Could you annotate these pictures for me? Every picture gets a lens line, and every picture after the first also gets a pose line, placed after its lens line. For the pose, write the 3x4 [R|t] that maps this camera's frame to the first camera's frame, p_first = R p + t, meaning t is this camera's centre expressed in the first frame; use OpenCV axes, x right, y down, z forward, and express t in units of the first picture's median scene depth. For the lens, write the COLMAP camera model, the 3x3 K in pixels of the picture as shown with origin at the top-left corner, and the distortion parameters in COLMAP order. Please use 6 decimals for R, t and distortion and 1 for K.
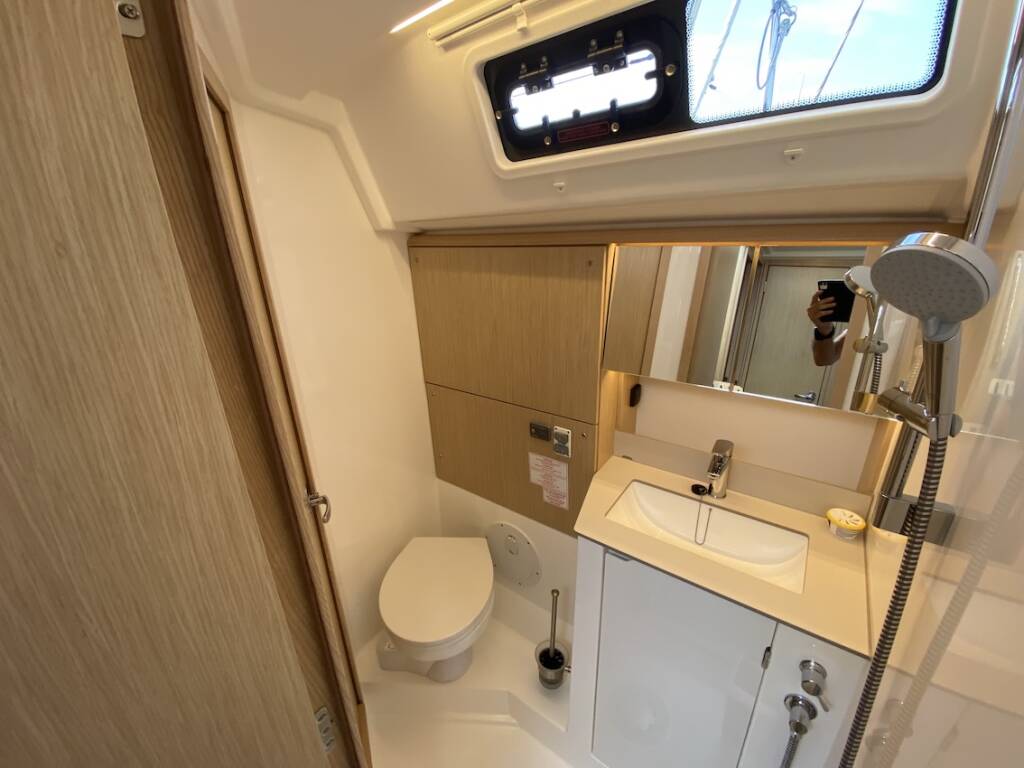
lens RADIAL K [[414.2, 0, 514.1], [0, 414.2, 380.2], [0, 0, 1]] dist [0.008691, -0.014709]
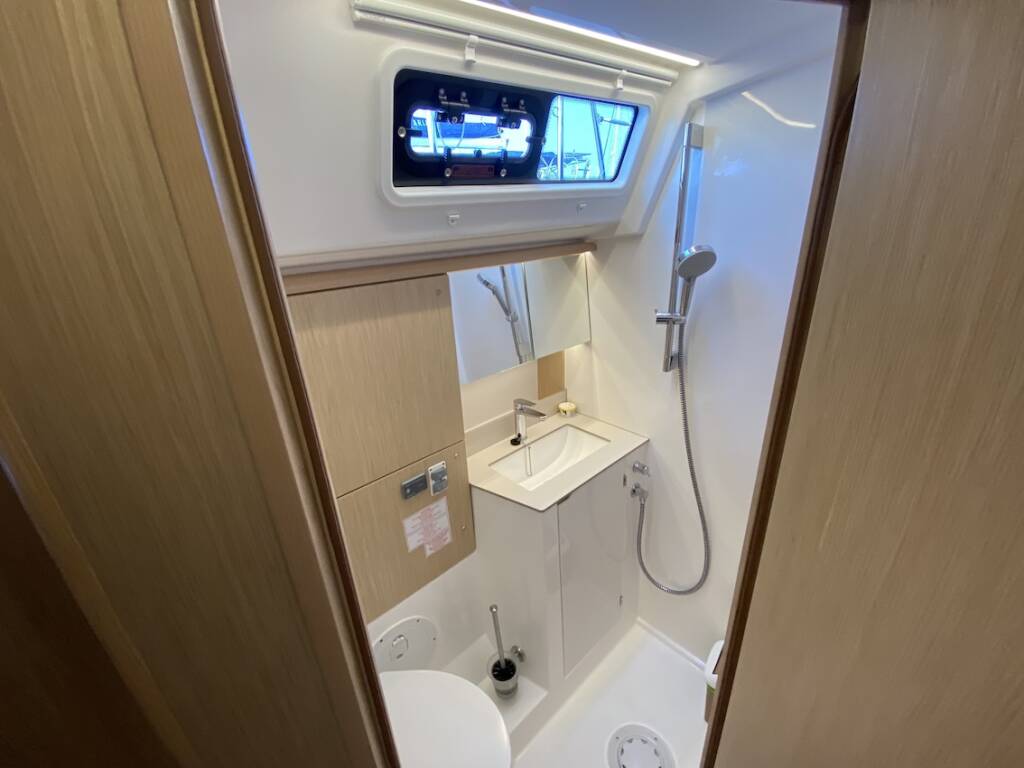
lens RADIAL K [[414.2, 0, 507.5], [0, 414.2, 380.3], [0, 0, 1]] dist [0.008691, -0.014709]
pose [[0.201002, -0.334853, 0.920582, -0.768576], [0.379906, 0.892858, 0.241819, -0.262468], [-0.902923, 0.301129, 0.306679, 0.585228]]
